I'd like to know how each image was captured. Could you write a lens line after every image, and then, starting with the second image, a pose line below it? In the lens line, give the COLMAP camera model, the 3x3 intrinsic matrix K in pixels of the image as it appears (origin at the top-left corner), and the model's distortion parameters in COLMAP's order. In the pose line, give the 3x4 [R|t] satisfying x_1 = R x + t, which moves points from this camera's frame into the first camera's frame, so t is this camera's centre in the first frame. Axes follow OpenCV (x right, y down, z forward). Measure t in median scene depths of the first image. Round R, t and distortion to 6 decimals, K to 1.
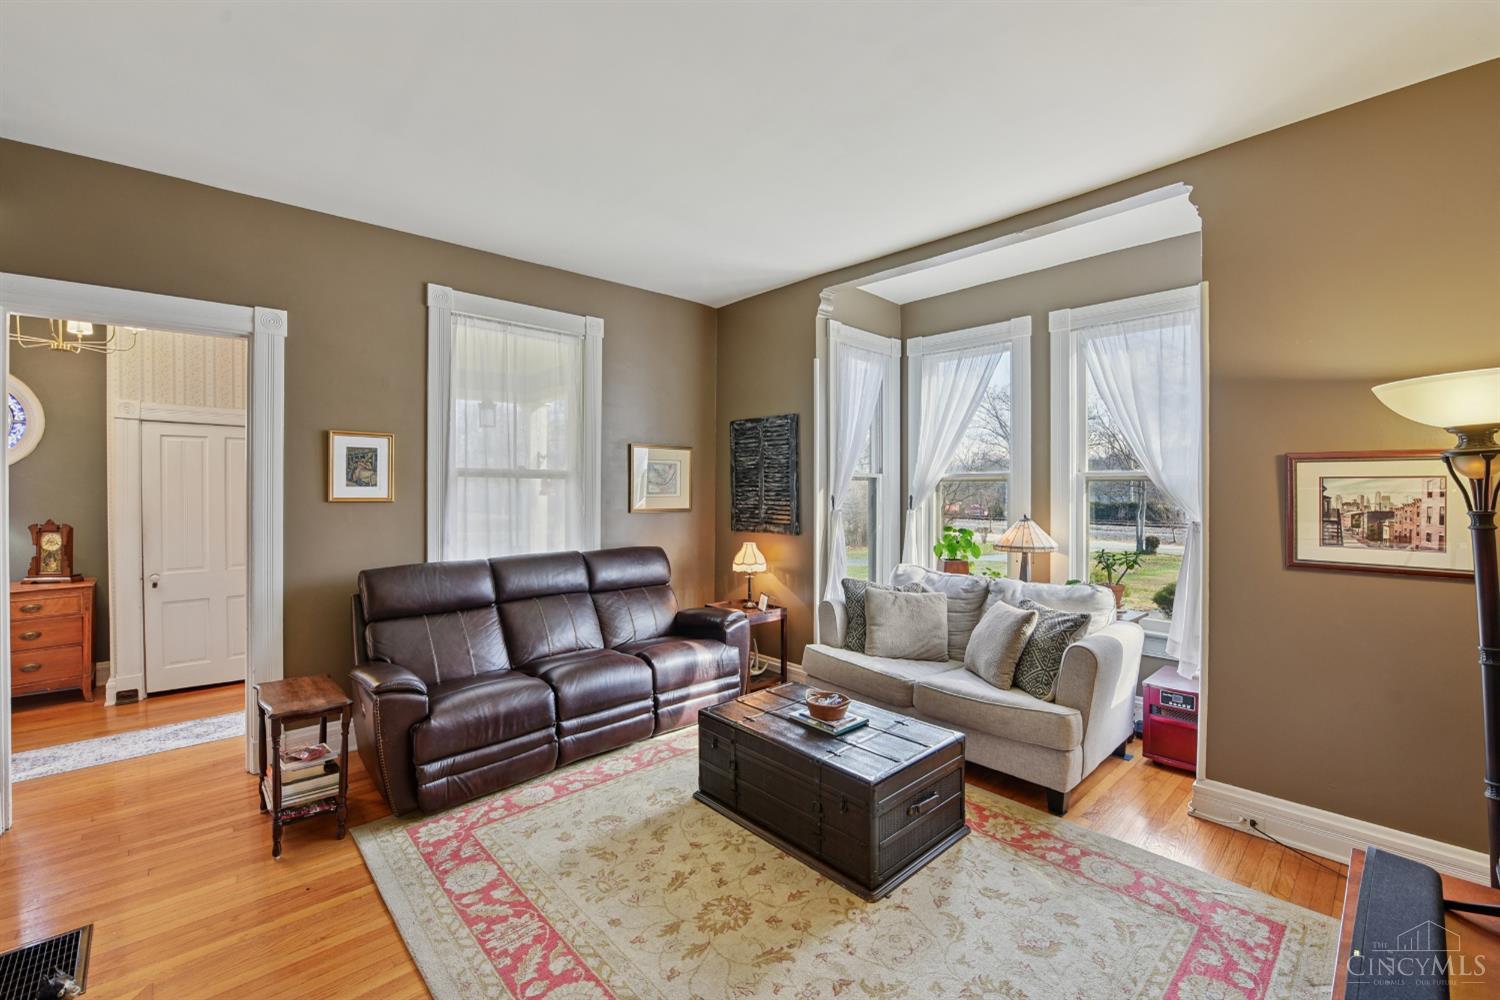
lens RADIAL K [[626.0, 0, 762.3], [0, 626.0, 492.6], [0, 0, 1]] dist [0.003201, 0.000637]
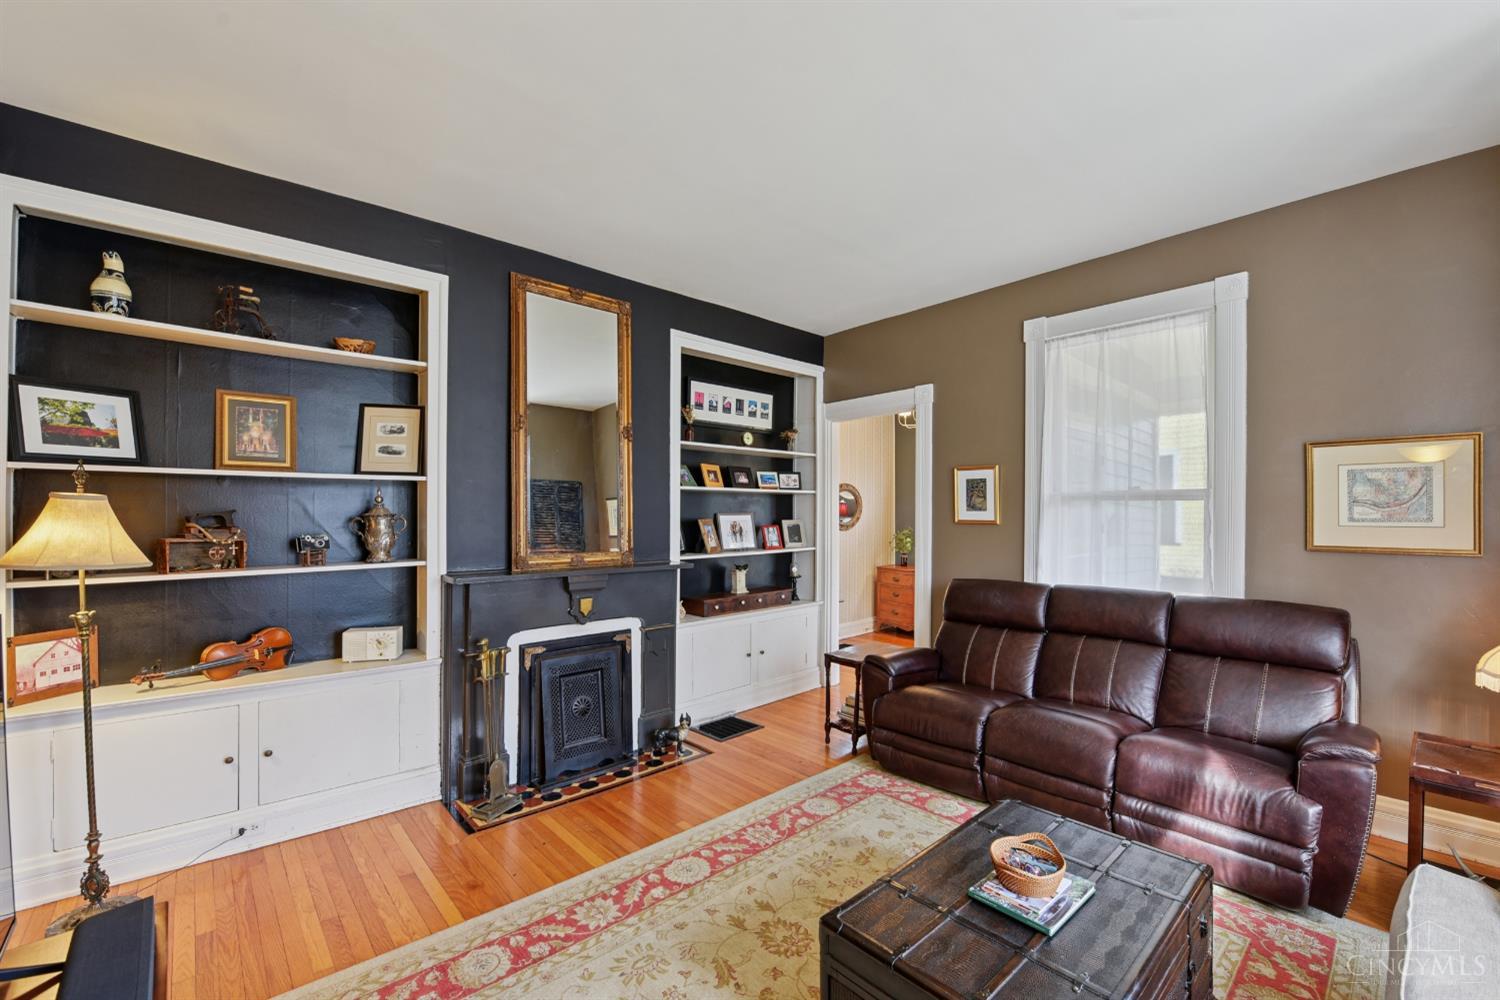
lens RADIAL K [[626.0, 0, 762.4], [0, 626.0, 508.4], [0, 0, 1]] dist [0.003201, 0.000637]
pose [[-0.000926, -0.010576, -0.999944, 0.574806], [-0.011355, 0.999880, -0.010565, 0.003455], [0.999935, 0.011344, -0.001046, 0.587693]]
